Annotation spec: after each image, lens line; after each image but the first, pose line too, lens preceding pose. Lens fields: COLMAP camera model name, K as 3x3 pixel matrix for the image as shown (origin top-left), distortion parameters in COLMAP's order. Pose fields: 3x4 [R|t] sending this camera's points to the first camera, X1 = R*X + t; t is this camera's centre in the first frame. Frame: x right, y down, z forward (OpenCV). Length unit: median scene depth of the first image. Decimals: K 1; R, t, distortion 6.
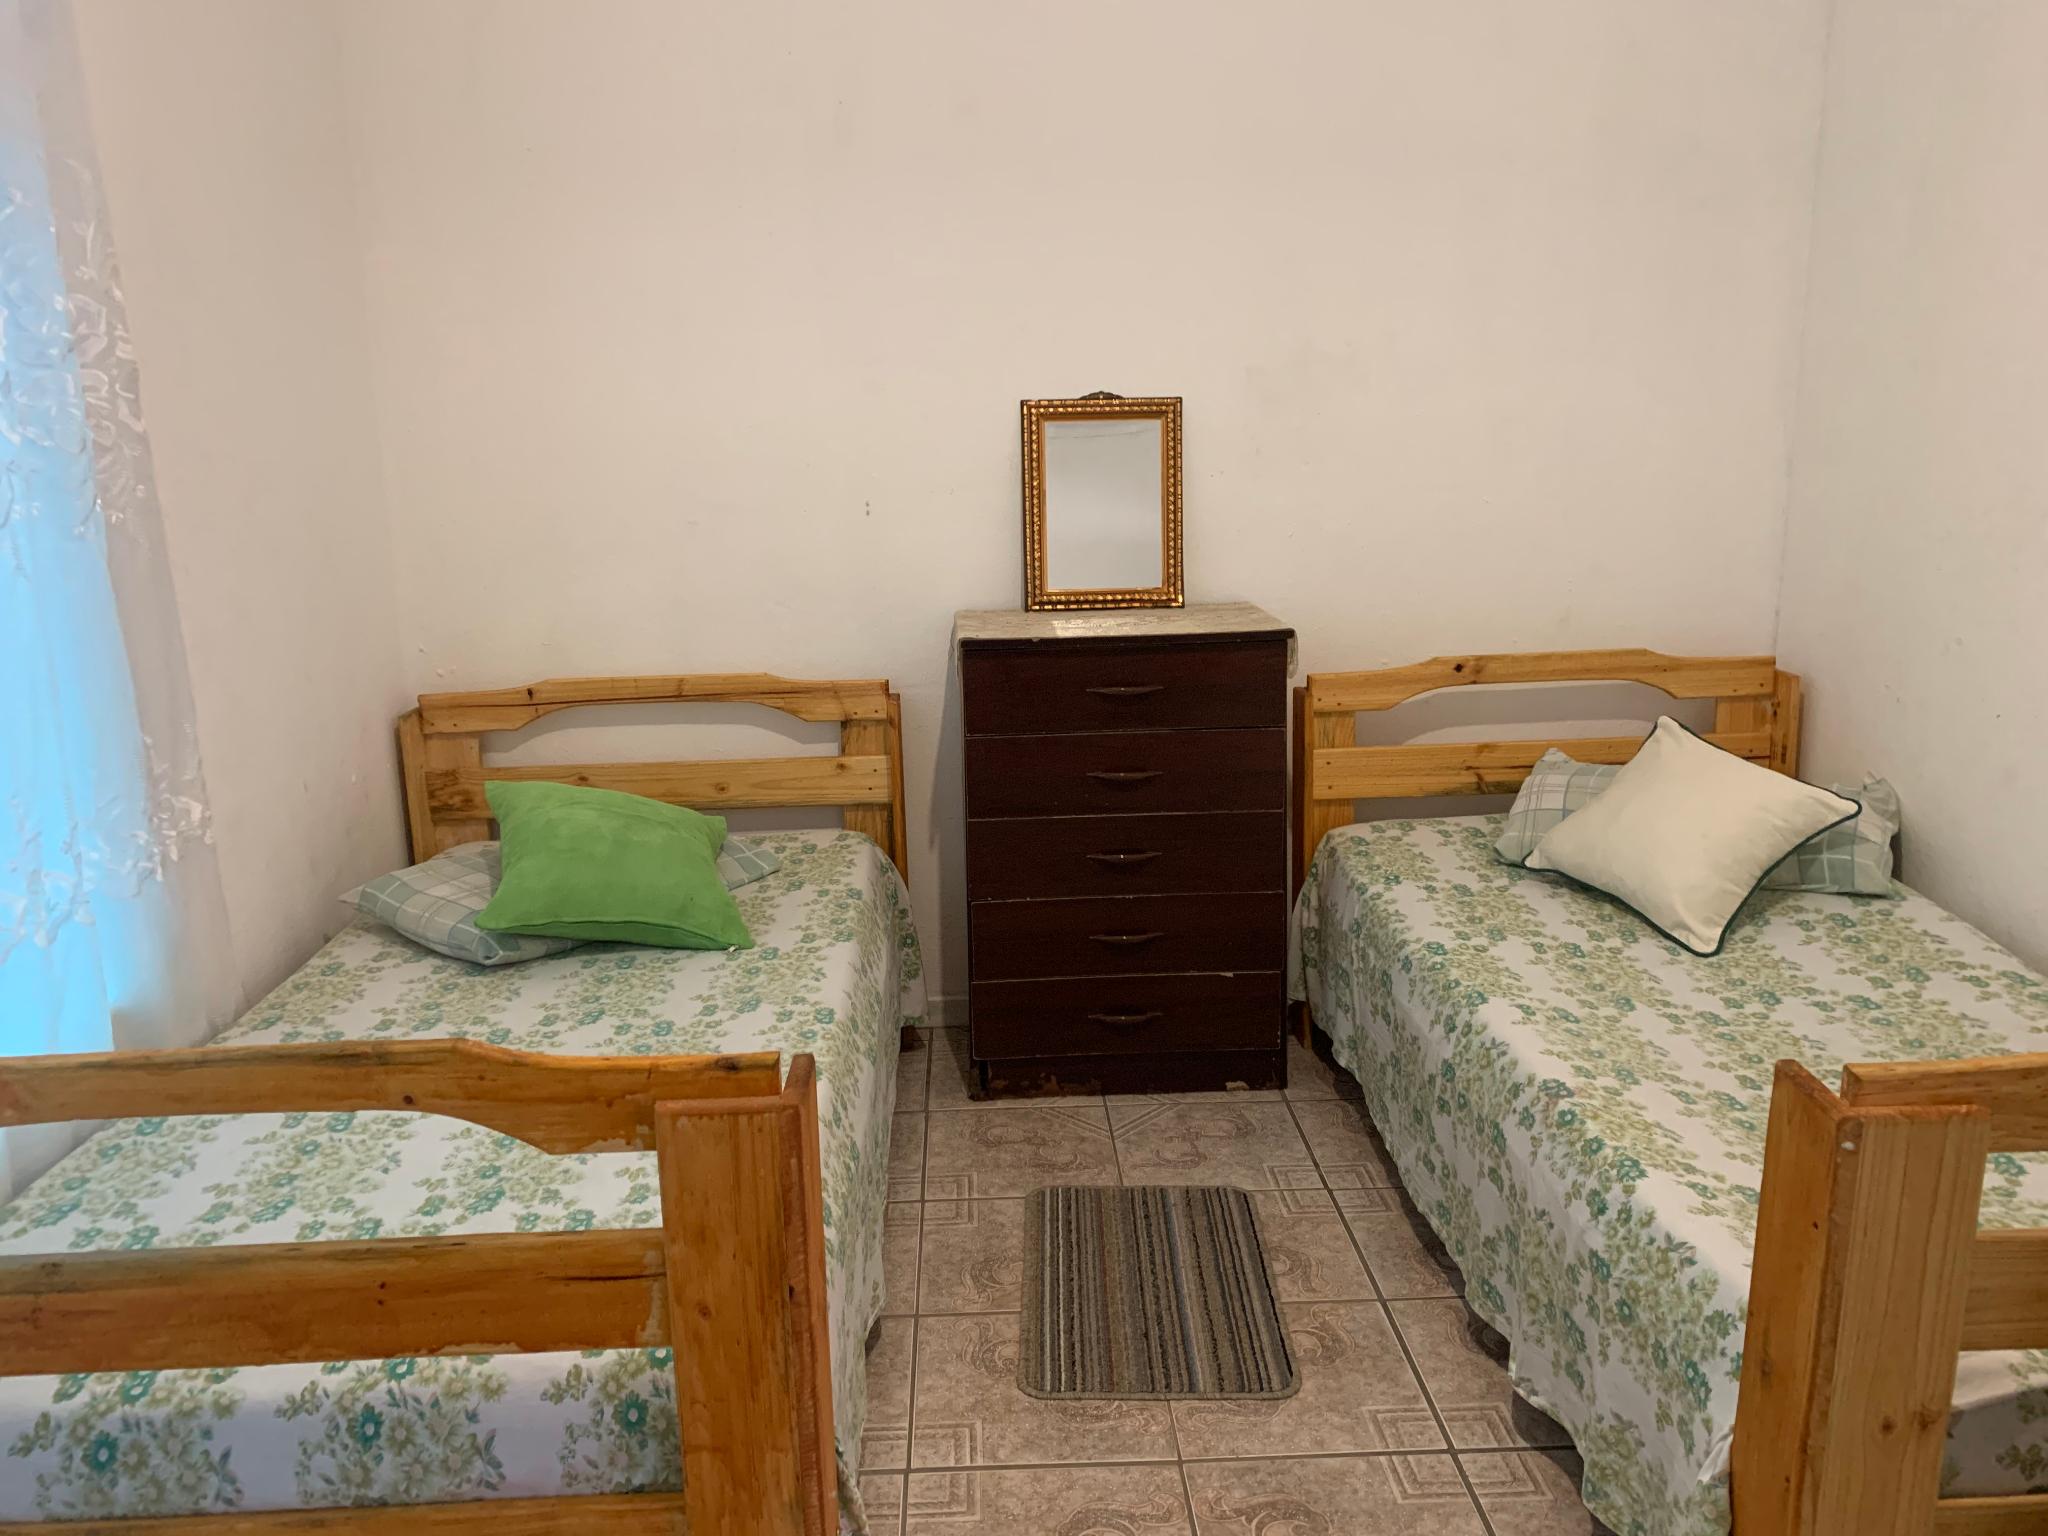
lens RADIAL K [[1560.0, 0, 1032.6], [0, 1560.0, 761.5], [0, 0, 1]] dist [0.090449, -0.075994]
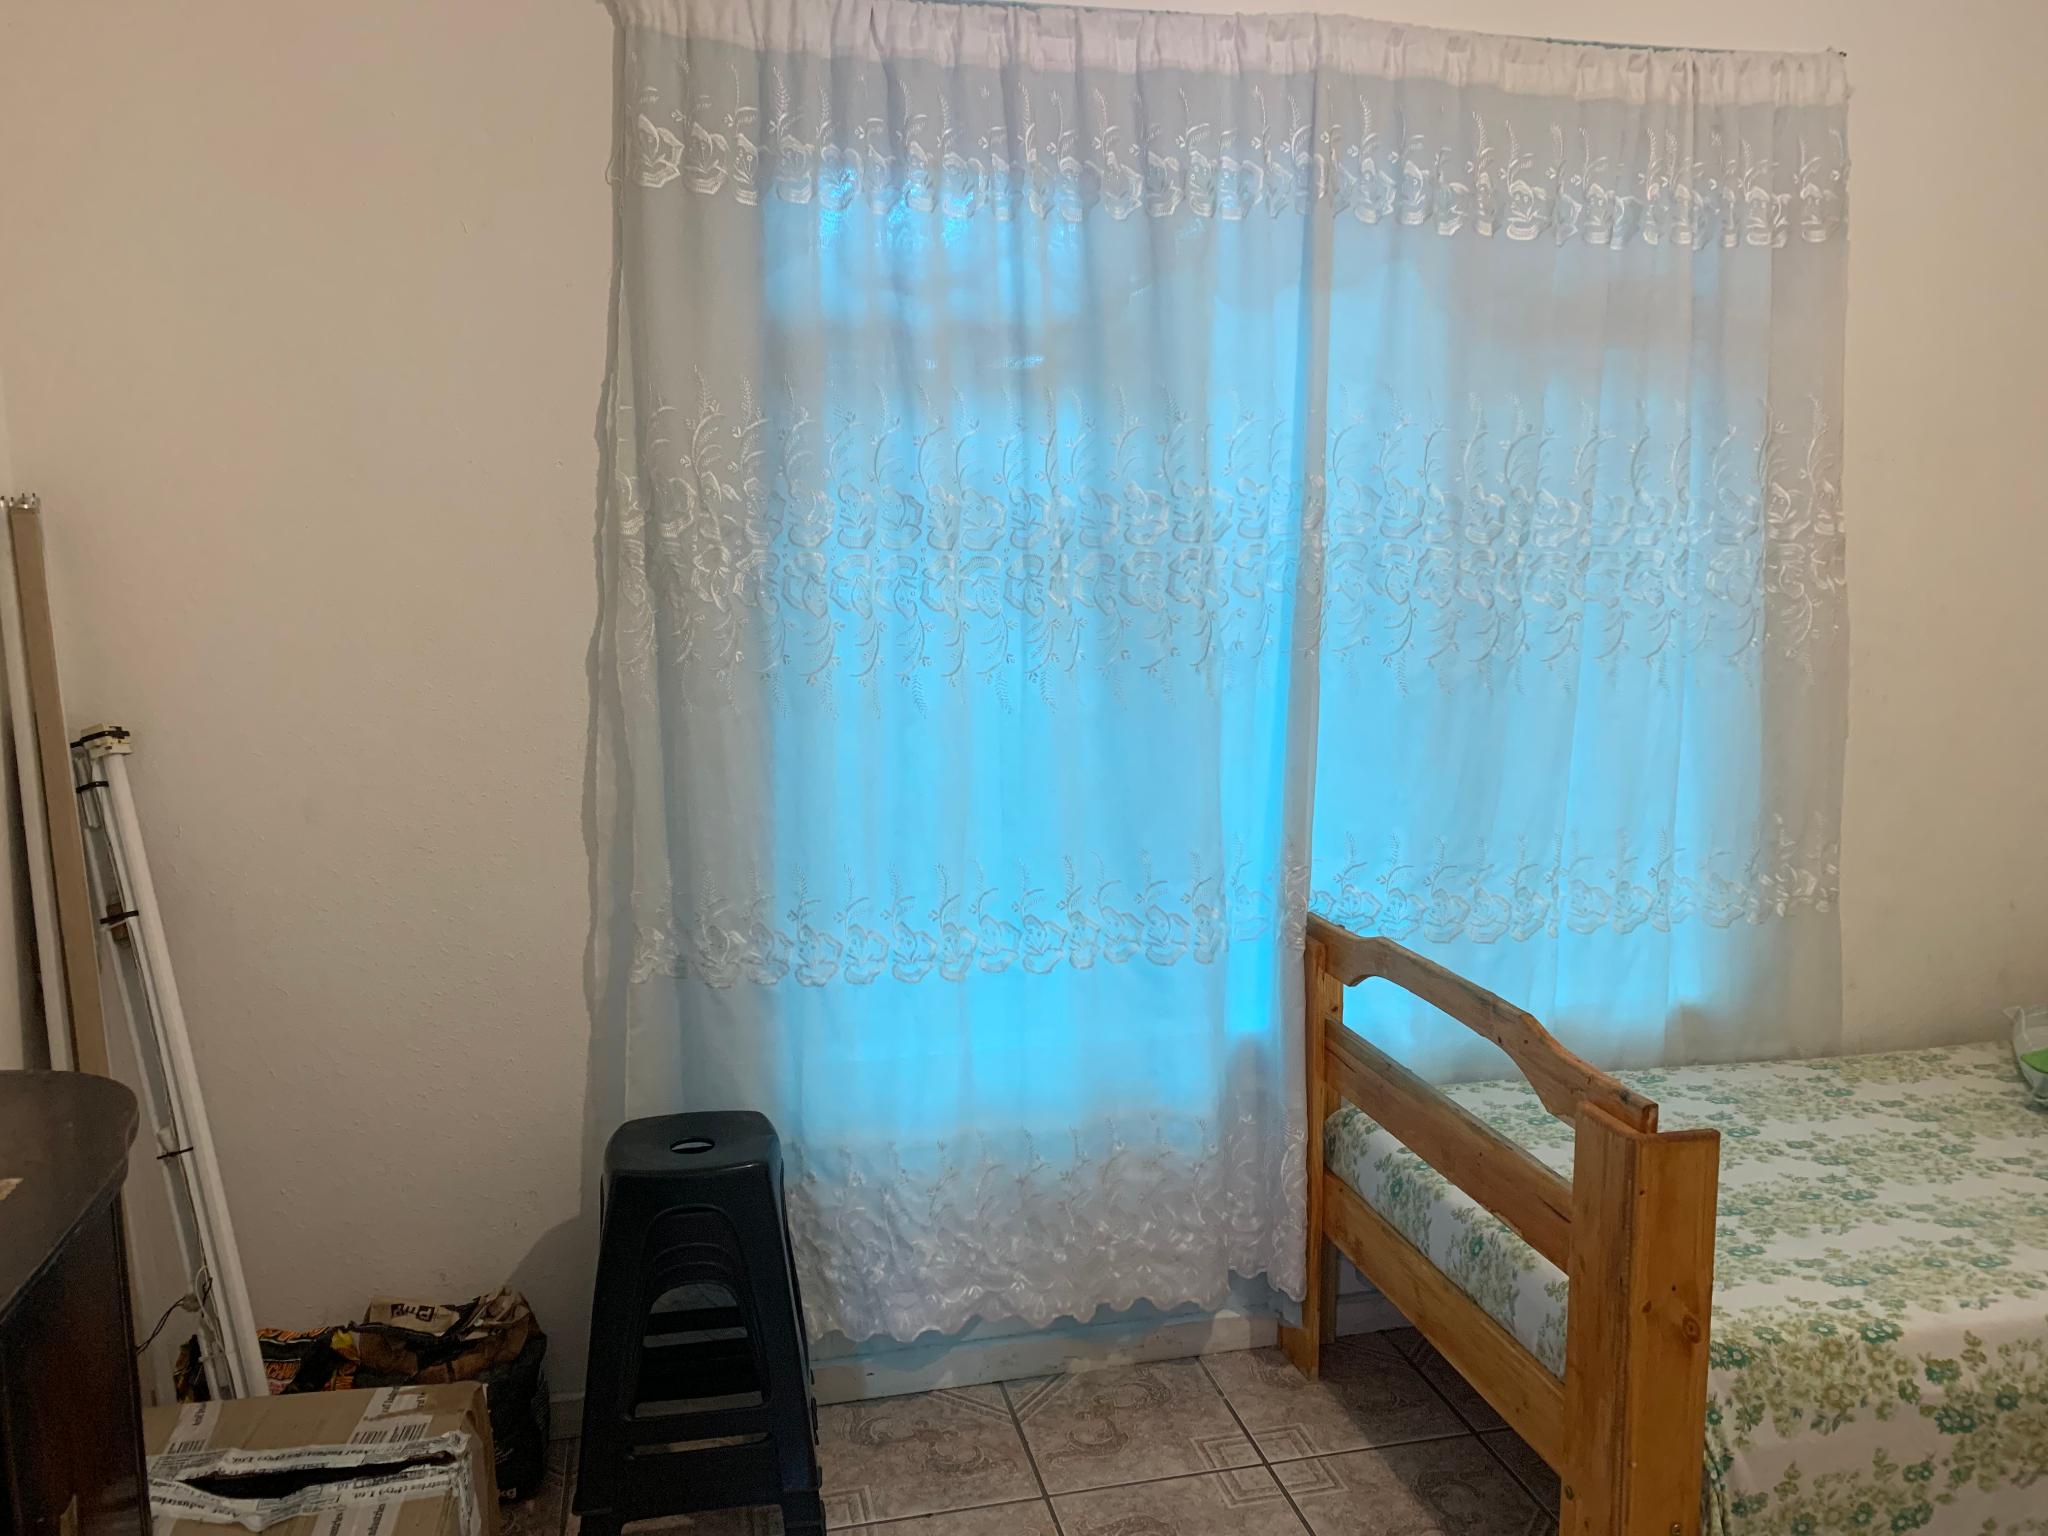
lens RADIAL K [[1565.6, 0, 1024.0], [0, 1565.6, 768.0], [0, 0, 1]] dist [0.064129, -0.091424]
pose [[0.217644, 0.166681, -0.961690, 0.870089], [-0.217881, 0.968743, 0.118594, -0.115092], [0.951398, 0.183722, 0.247158, 0.122261]]
